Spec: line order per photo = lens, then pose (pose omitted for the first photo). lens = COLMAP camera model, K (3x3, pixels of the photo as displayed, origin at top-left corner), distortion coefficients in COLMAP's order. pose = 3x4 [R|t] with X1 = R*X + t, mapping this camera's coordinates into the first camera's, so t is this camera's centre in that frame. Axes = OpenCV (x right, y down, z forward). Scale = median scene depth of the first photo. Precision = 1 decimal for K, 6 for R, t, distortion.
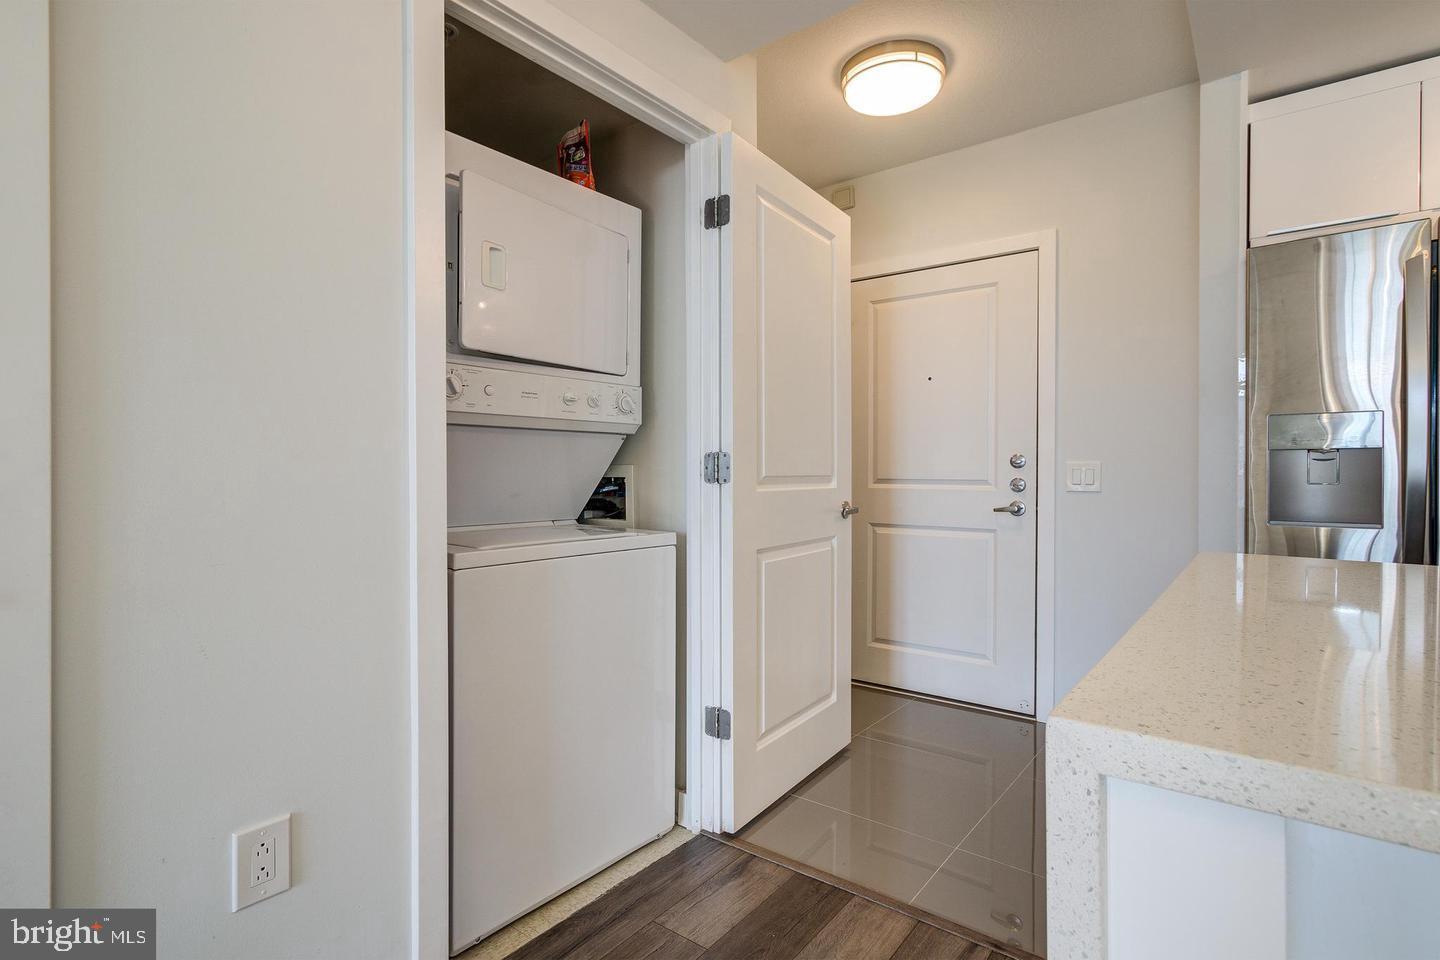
lens RADIAL K [[725.4, 0, 725.3], [0, 725.4, 483.2], [0, 0, 1]] dist [-0.005738, 0.001075]
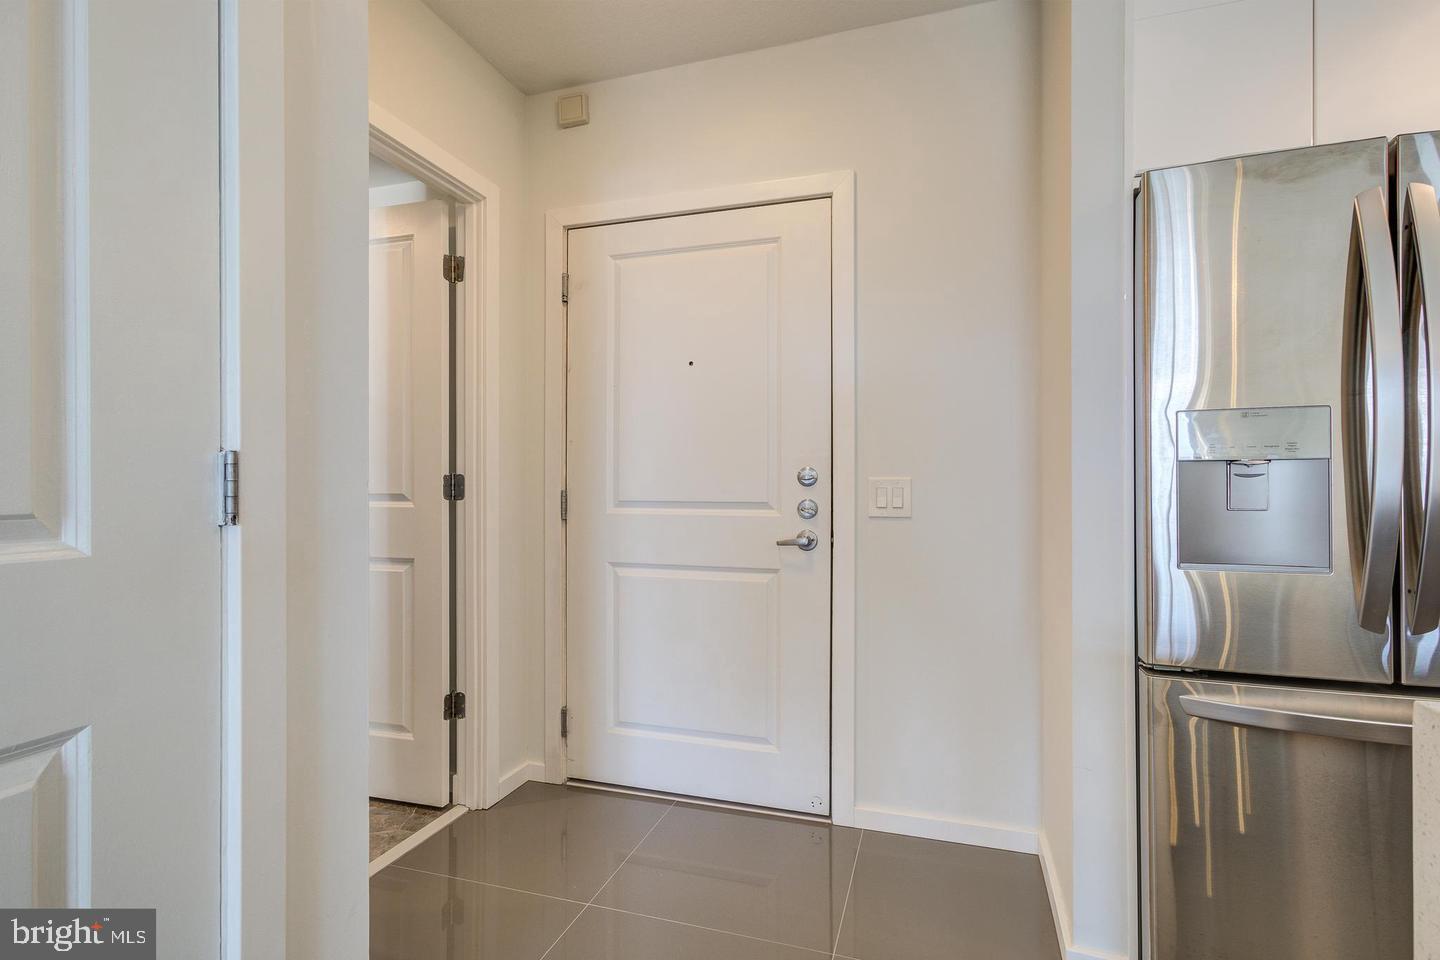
lens RADIAL K [[705.3, 0, 726.2], [0, 705.3, 481.1], [0, 0, 1]] dist [0.003067, 0.001062]
pose [[0.934428, 0.000771, 0.356152, 0.067181], [0.006976, 0.999766, -0.020468, -0.012206], [-0.356085, 0.021610, 0.934204, 0.352551]]
